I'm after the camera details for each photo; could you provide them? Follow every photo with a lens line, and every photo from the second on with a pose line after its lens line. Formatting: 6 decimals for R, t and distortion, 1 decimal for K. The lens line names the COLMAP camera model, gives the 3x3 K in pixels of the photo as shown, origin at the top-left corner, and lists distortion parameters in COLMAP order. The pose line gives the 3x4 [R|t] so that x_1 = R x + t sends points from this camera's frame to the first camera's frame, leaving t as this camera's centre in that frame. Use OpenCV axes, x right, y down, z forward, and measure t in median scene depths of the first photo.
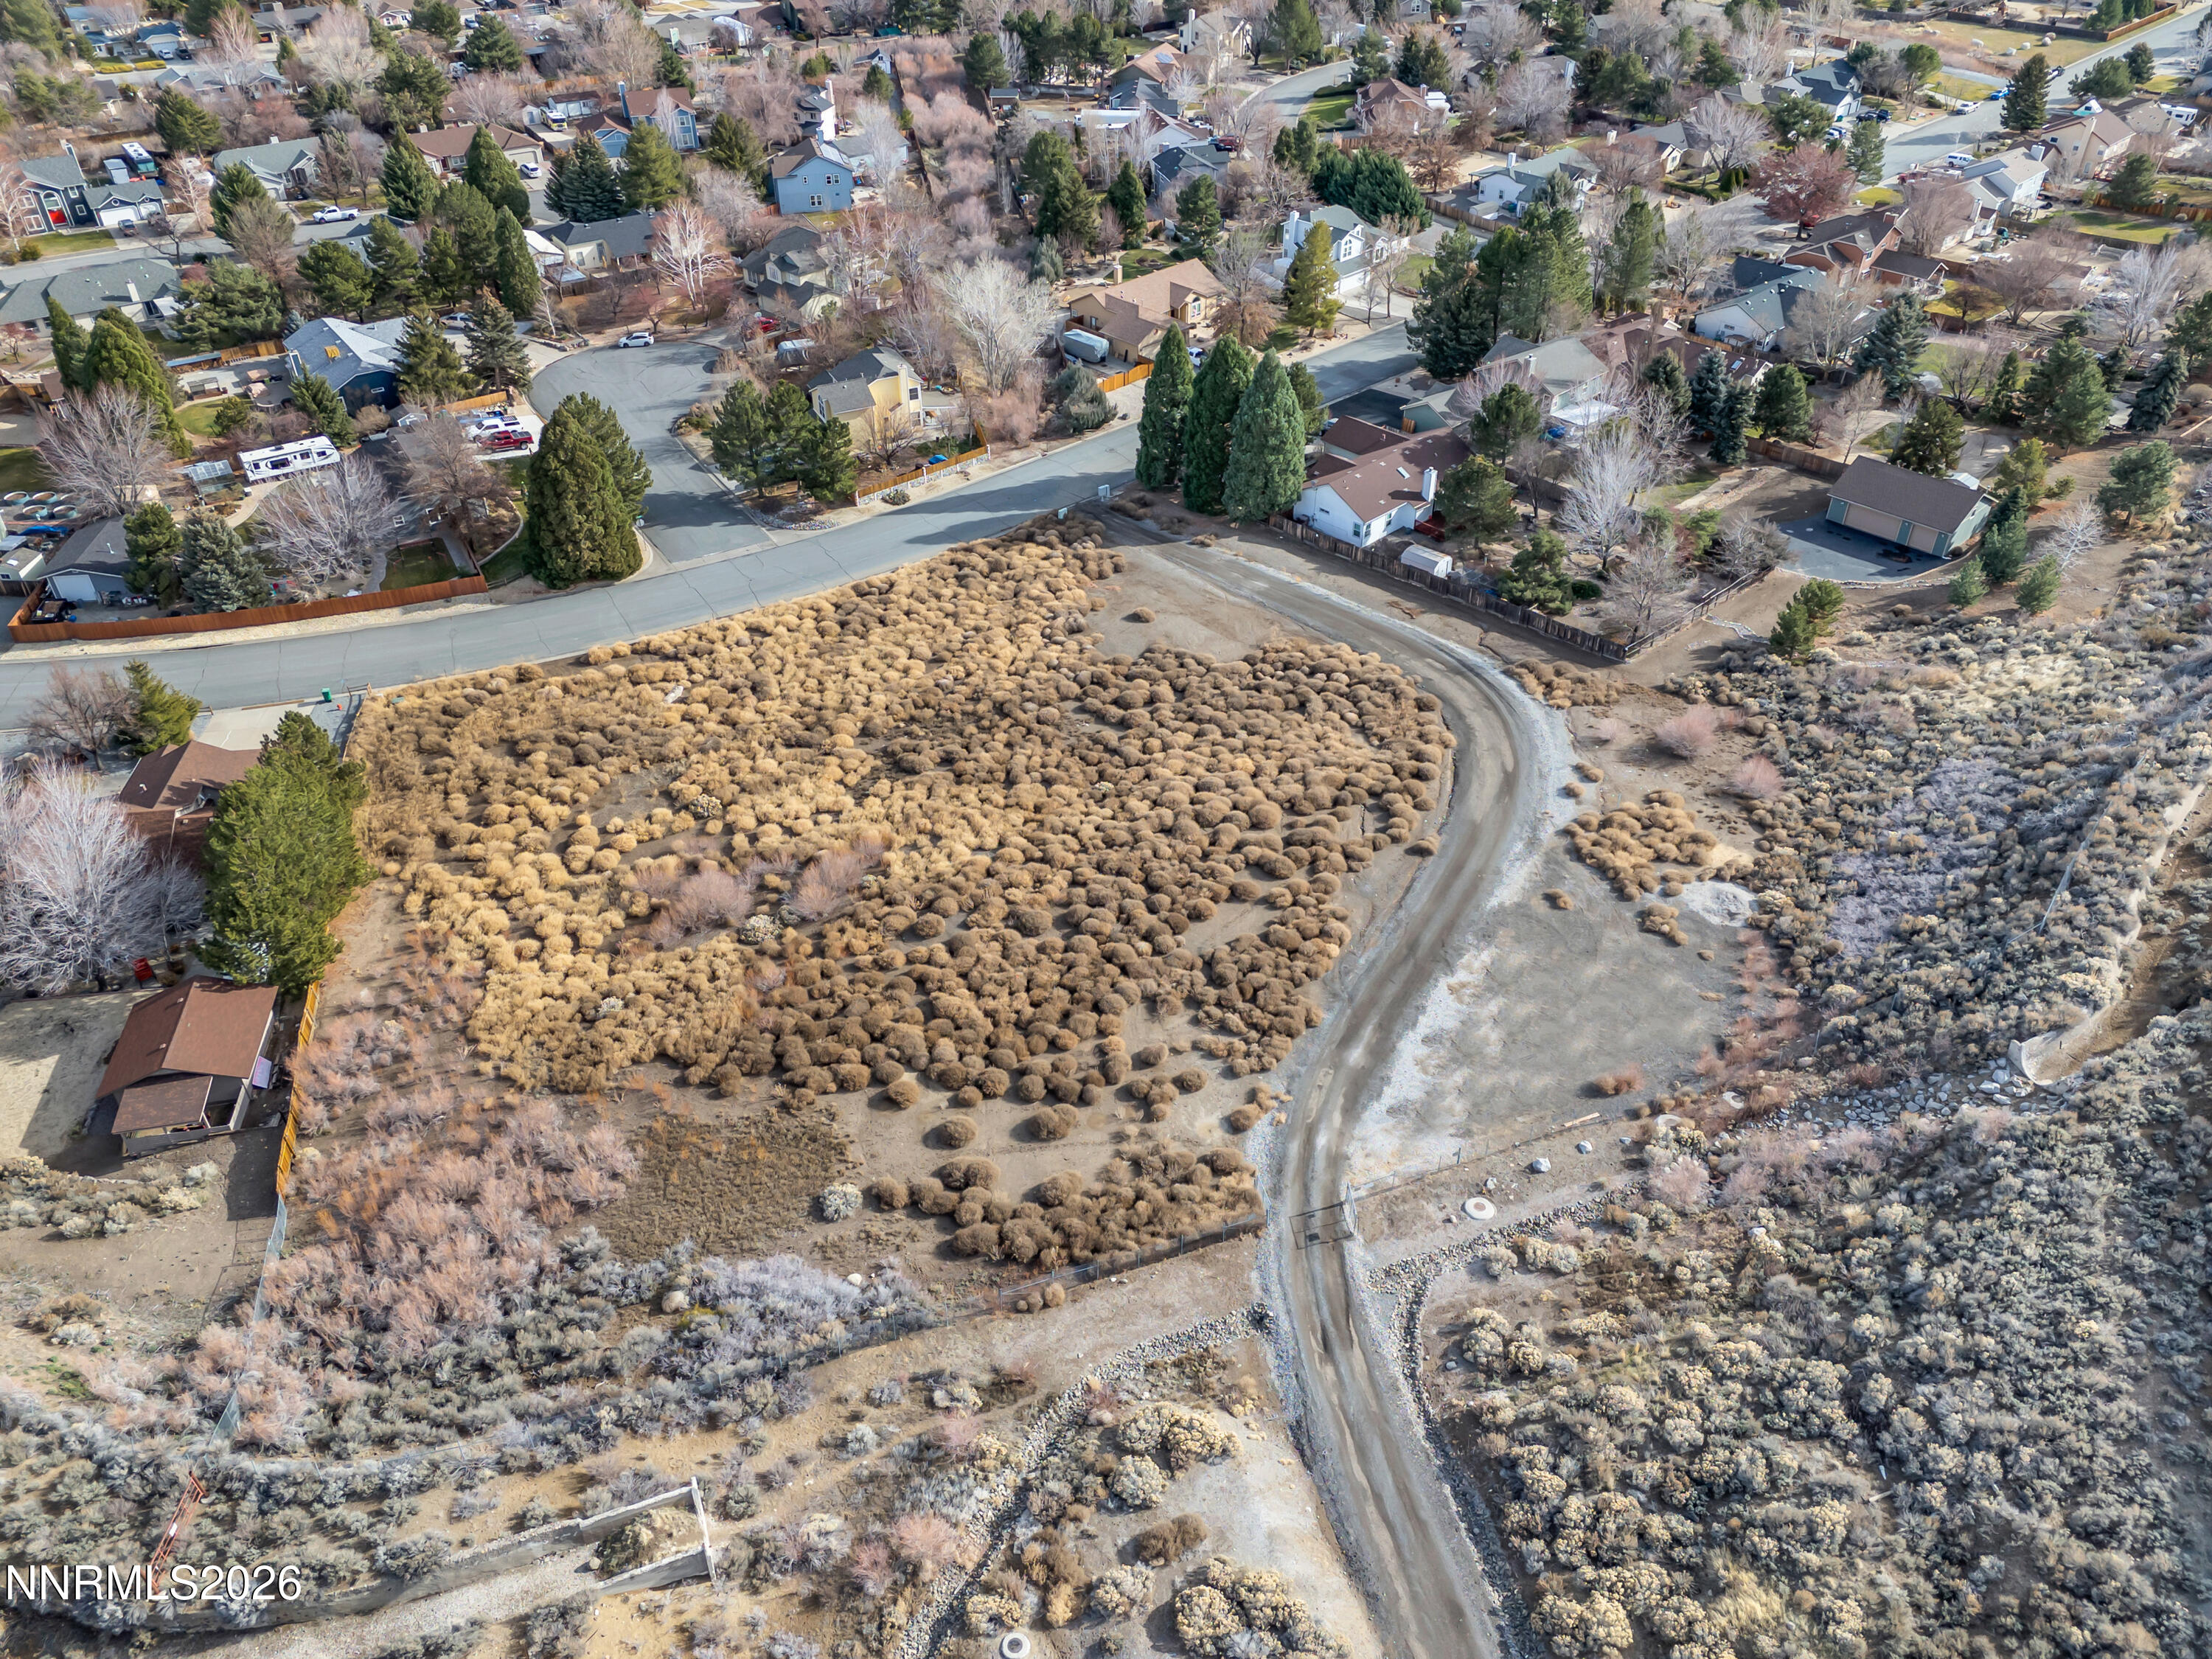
lens RADIAL K [[1642.2, 0, 1109.3], [0, 1642.2, 809.3], [0, 0, 1]] dist [0.132027, -0.203045]
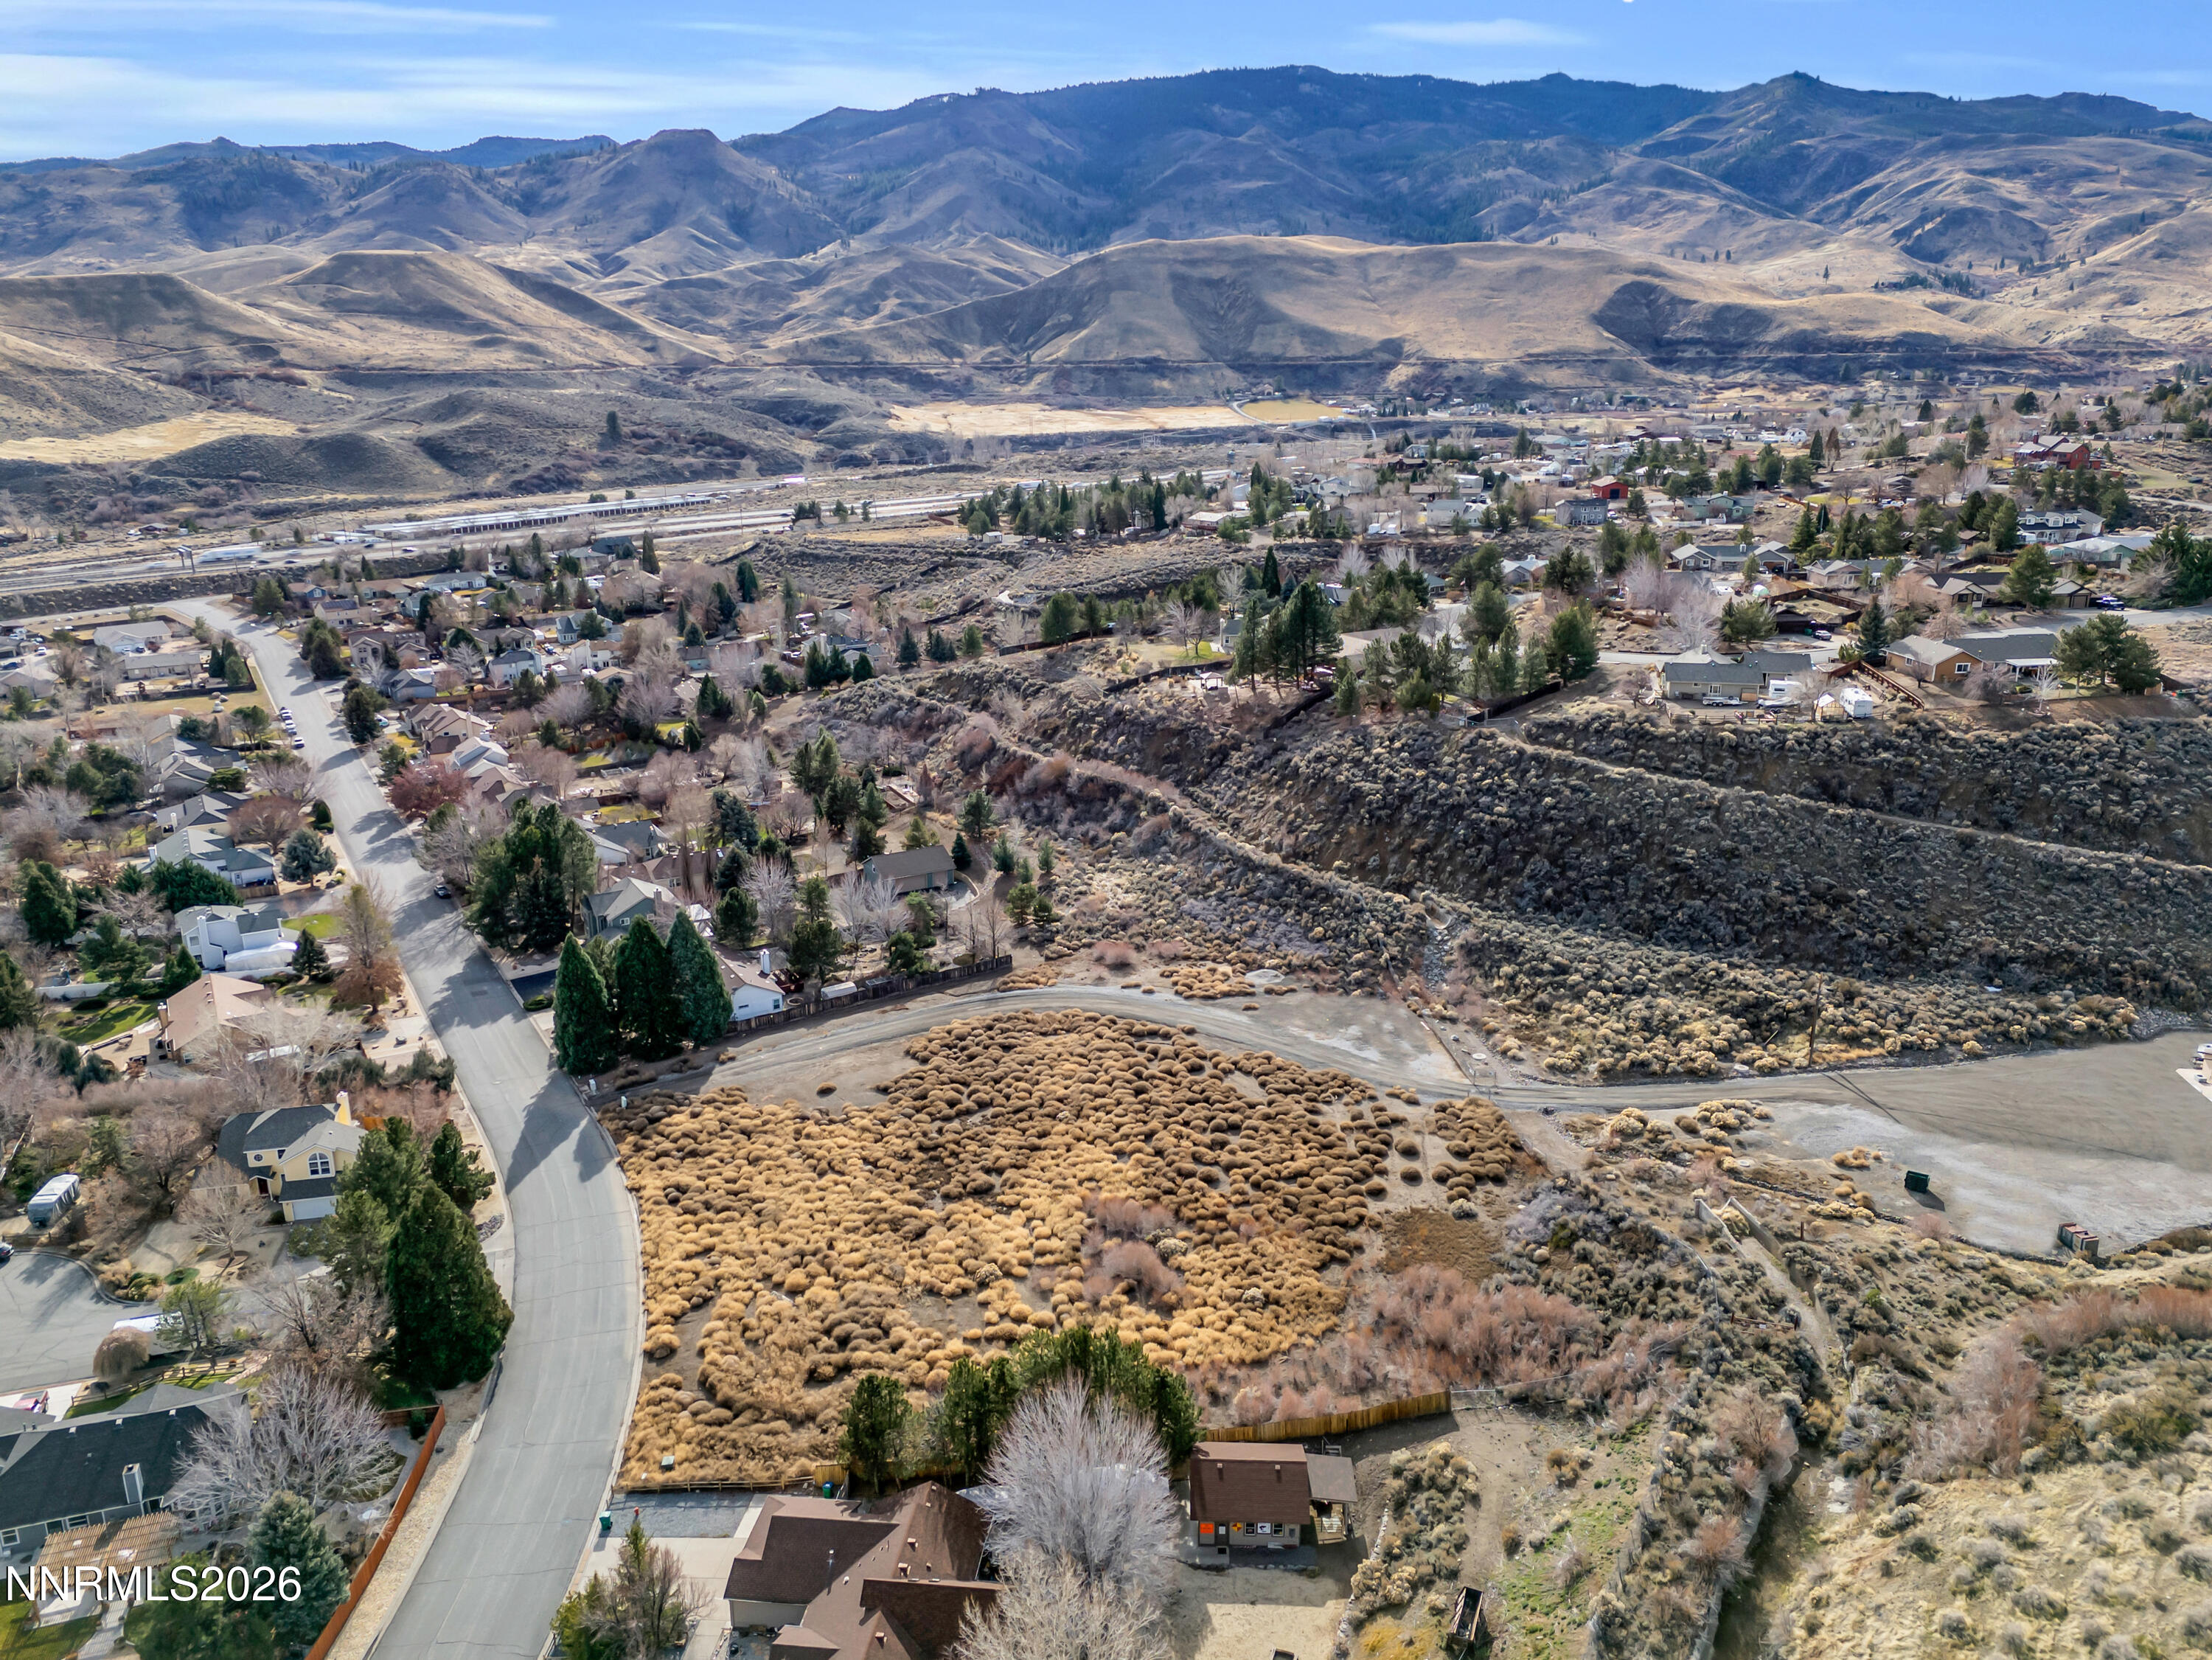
lens RADIAL K [[1624.5, 0, 1106.0], [0, 1624.5, 830.0], [0, 0, 1]] dist [0.155192, -0.403455]
pose [[0.240113, -0.270340, 0.932342, -1.302765], [0.580193, 0.809986, 0.085440, -0.328726], [-0.778282, 0.520423, 0.351338, 0.379172]]
